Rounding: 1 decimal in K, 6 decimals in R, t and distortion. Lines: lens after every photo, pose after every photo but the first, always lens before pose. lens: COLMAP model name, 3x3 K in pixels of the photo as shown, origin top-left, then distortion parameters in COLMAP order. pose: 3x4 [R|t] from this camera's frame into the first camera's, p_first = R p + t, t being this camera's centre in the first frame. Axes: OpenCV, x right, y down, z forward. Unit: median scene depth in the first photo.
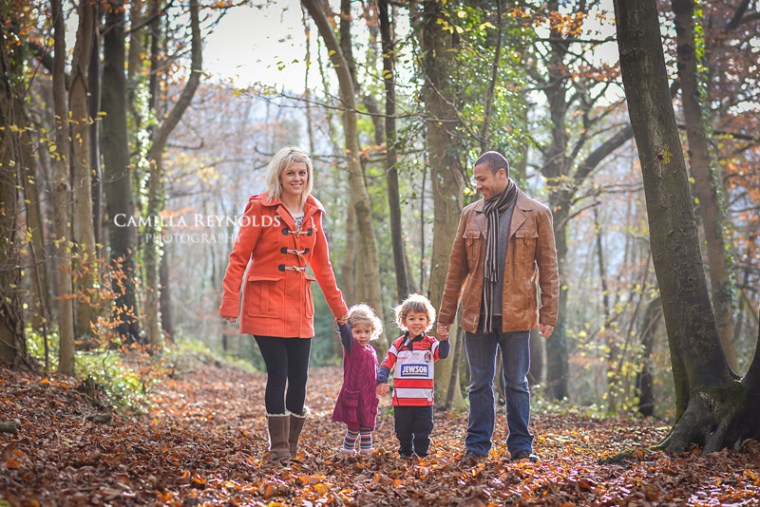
lens RADIAL K [[1971.6, 0, 379.8], [0, 1971.6, 231.3], [0, 0, 1]] dist [-0.031160, 0.630862]
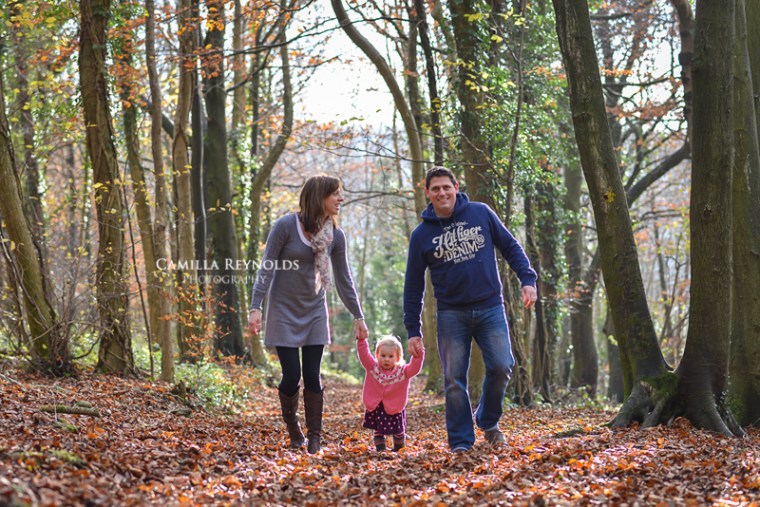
lens RADIAL K [[1971.6, 0, 379.8], [0, 1971.6, 231.3], [0, 0, 1]] dist [-0.031160, 0.630862]
pose [[0.996292, -0.024230, -0.082556, 0.074354], [0.023312, 0.999656, -0.012056, -0.002543], [0.082820, 0.010087, 0.996513, -0.204360]]
